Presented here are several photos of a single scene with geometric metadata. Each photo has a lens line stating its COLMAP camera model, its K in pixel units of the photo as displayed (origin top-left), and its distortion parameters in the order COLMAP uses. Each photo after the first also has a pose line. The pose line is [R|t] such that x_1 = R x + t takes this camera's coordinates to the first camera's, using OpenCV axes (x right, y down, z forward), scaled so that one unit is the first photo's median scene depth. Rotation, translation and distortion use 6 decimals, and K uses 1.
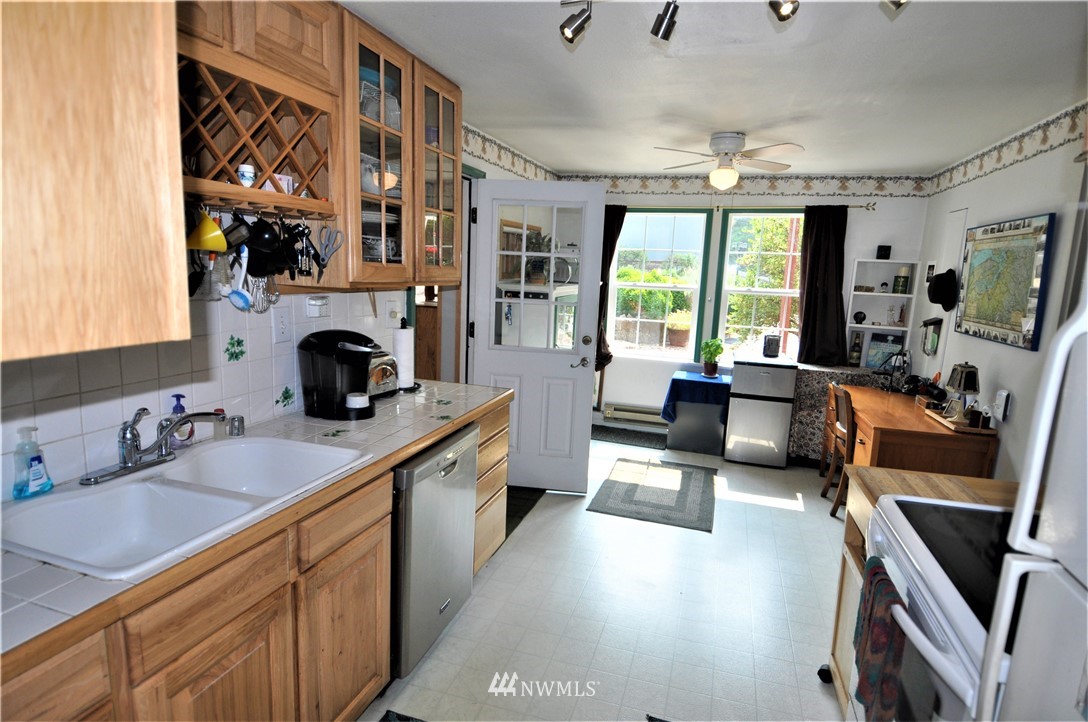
lens RADIAL K [[549.2, 0, 544.0], [0, 549.2, 361.0], [0, 0, 1]] dist [0.004243, -0.000379]
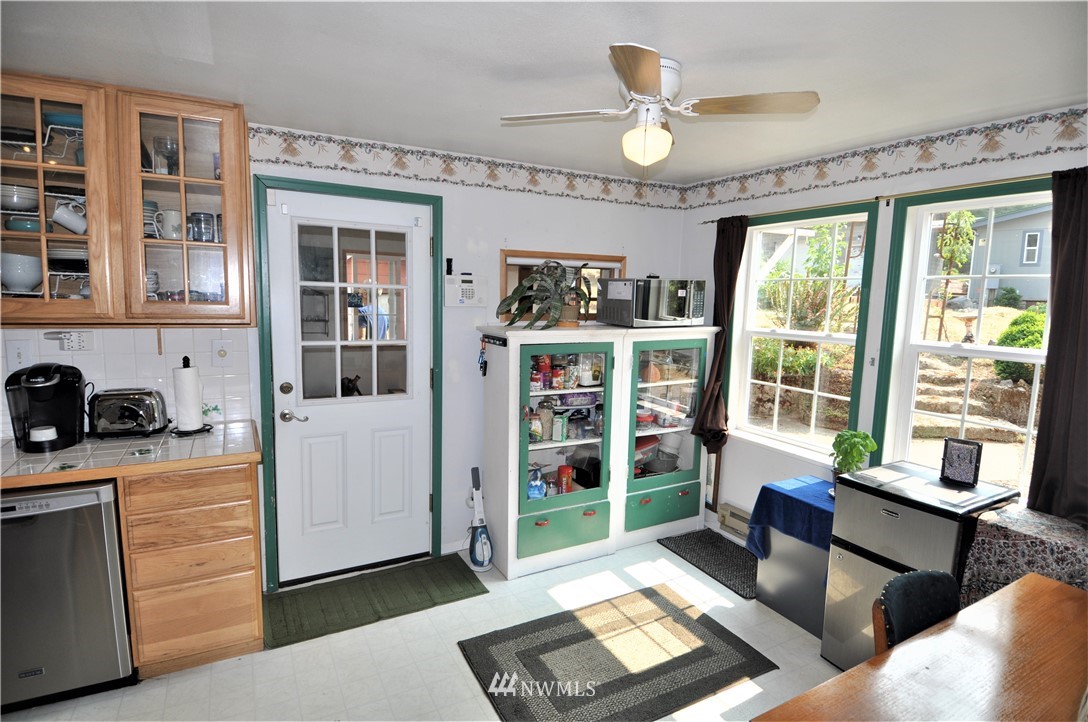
lens RADIAL K [[549.2, 0, 544.0], [0, 549.2, 361.0], [0, 0, 1]] dist [0.004243, -0.000379]
pose [[0.724435, 0.059816, -0.686743, 0.485692], [-0.110574, 0.993412, -0.030115, -0.064617], [0.680417, 0.097752, 0.726276, 0.392523]]
